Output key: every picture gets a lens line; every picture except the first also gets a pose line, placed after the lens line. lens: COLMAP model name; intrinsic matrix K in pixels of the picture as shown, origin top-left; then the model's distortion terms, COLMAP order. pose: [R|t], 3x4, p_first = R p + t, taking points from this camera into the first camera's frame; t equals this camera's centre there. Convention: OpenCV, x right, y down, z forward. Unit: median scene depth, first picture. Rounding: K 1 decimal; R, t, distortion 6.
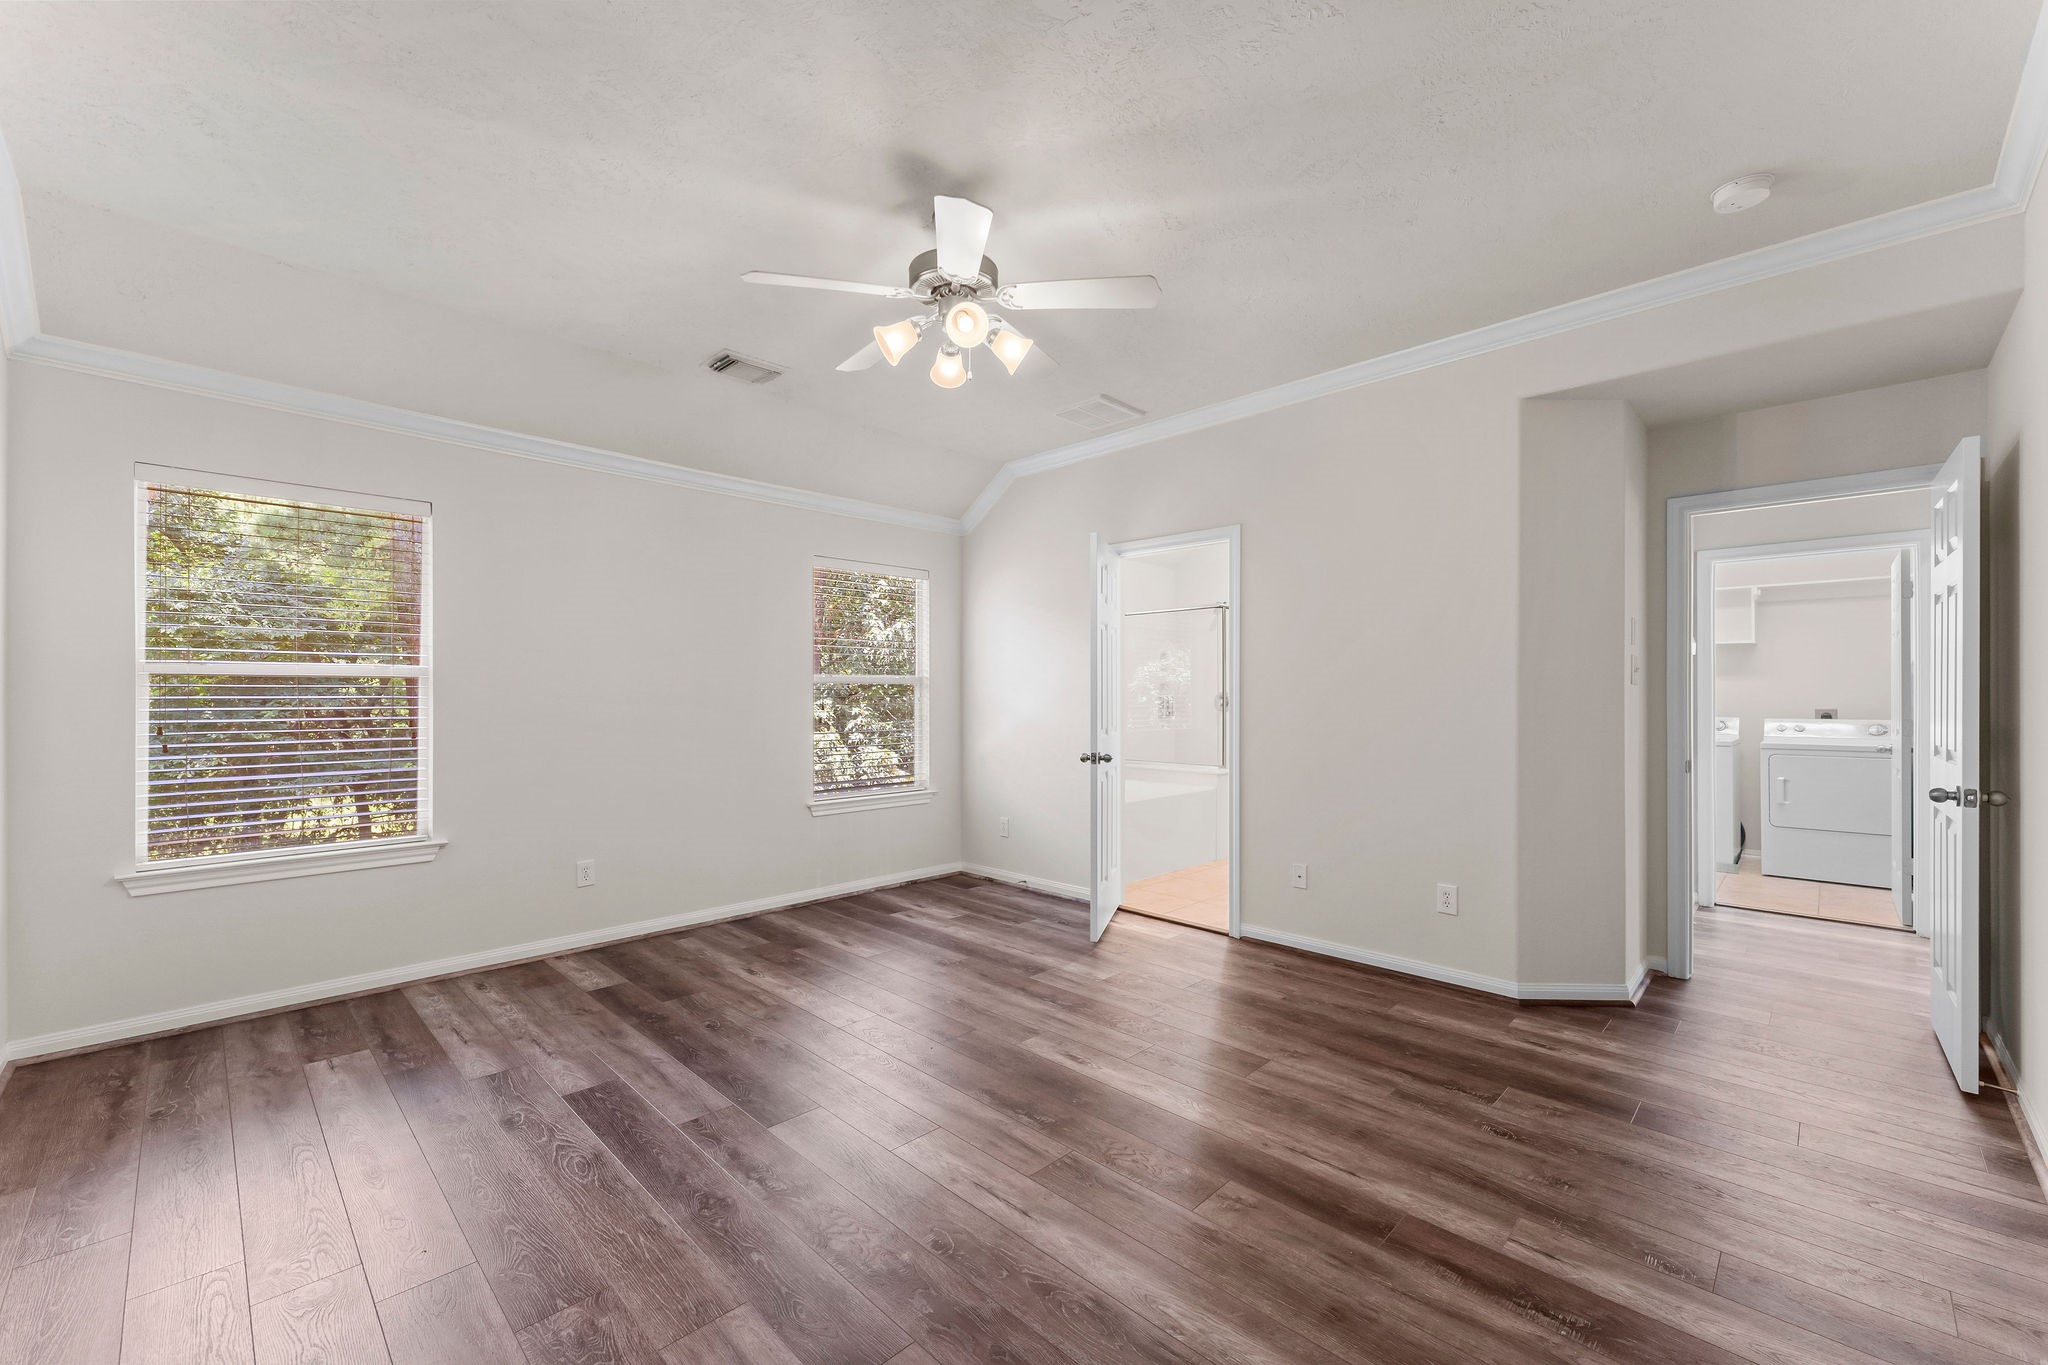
lens RADIAL K [[825.3, 0, 1019.6], [0, 825.3, 694.4], [0, 0, 1]] dist [0.001461, 0.000162]
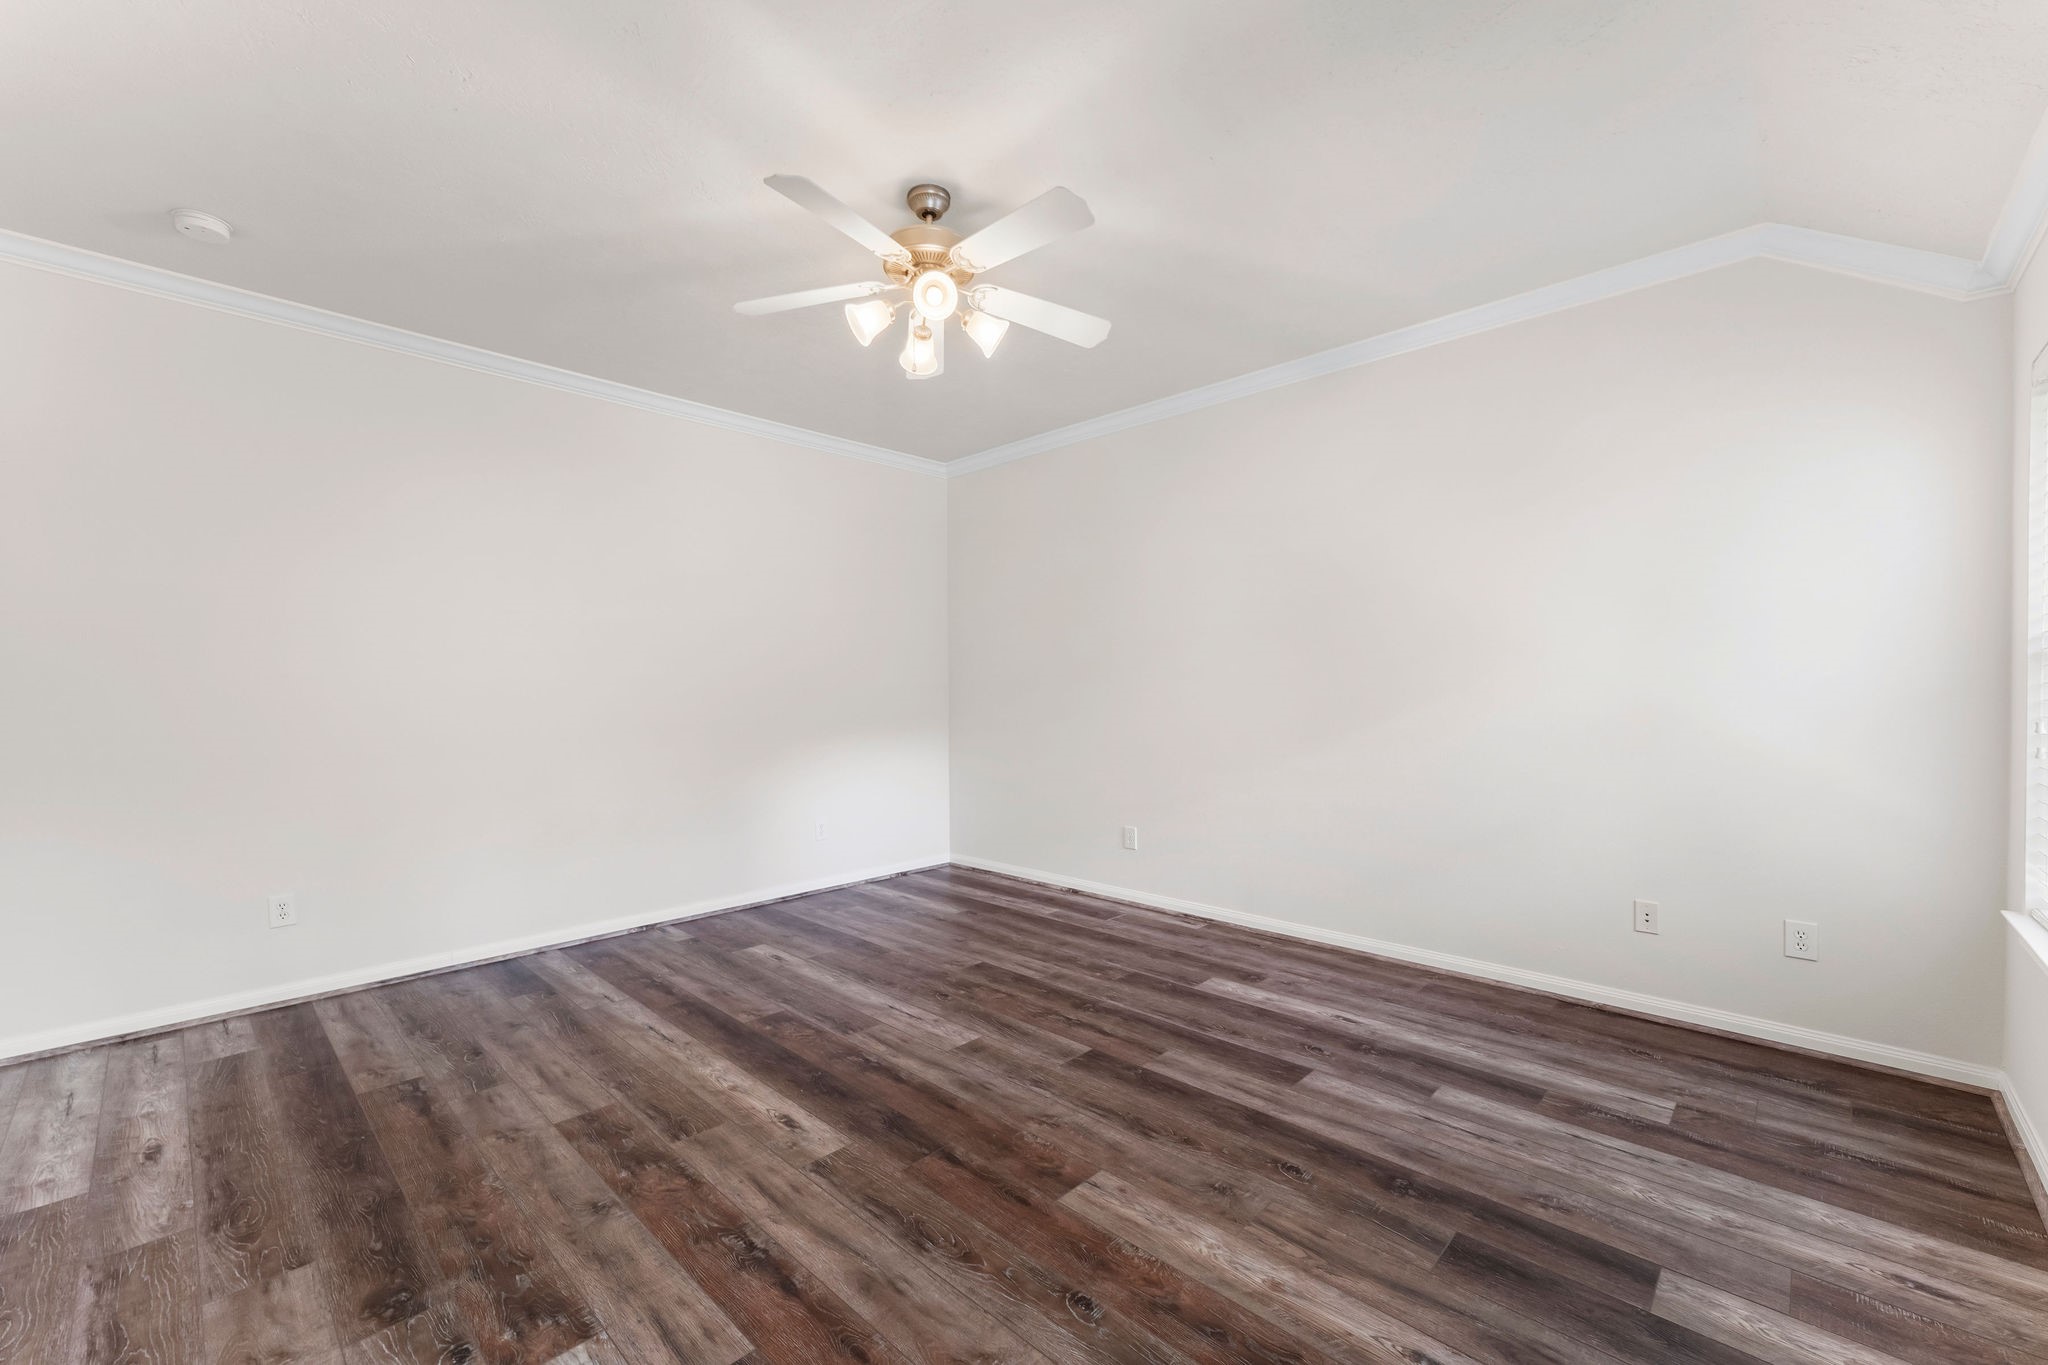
lens RADIAL K [[825.3, 0, 1019.6], [0, 825.3, 694.4], [0, 0, 1]] dist [0.001461, 0.000162]
pose [[-0.999796, 0.006466, -0.019152, -0.135735], [0.006331, 0.999955, 0.007109, 0.005186], [0.019197, 0.006986, -0.999791, 1.632624]]
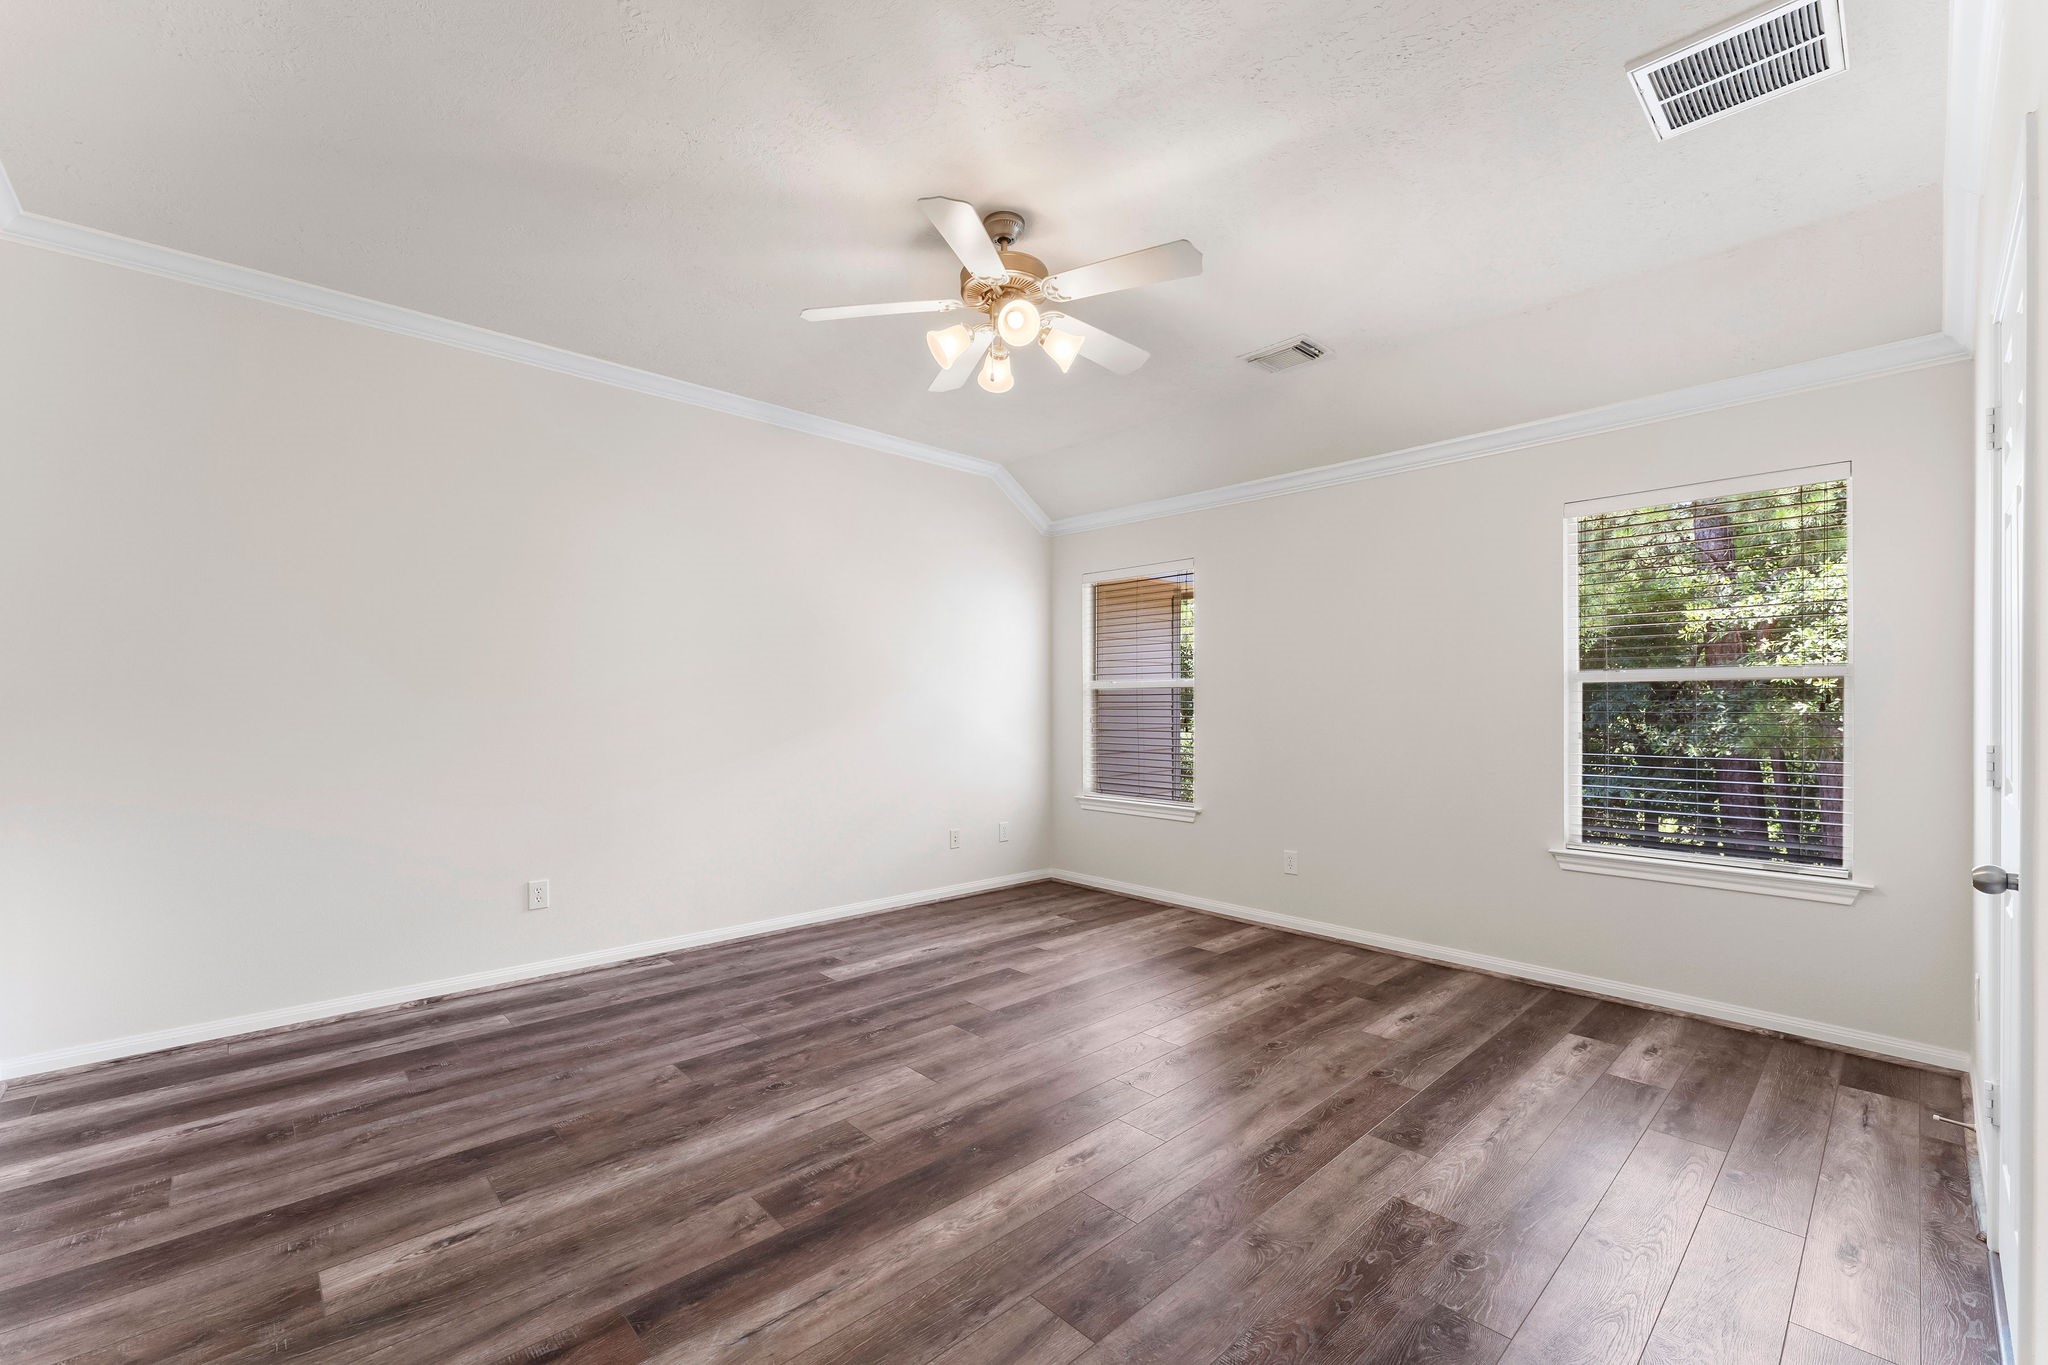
lens RADIAL K [[846.9, 0, 1005.5], [0, 846.9, 694.0], [0, 0, 1]] dist [-0.001714, -0.000325]
pose [[-0.041590, -0.009868, -0.999086, 0.786086], [-0.001555, 0.999951, -0.009811, 0.006988], [0.999134, 0.001145, -0.041603, 0.853739]]
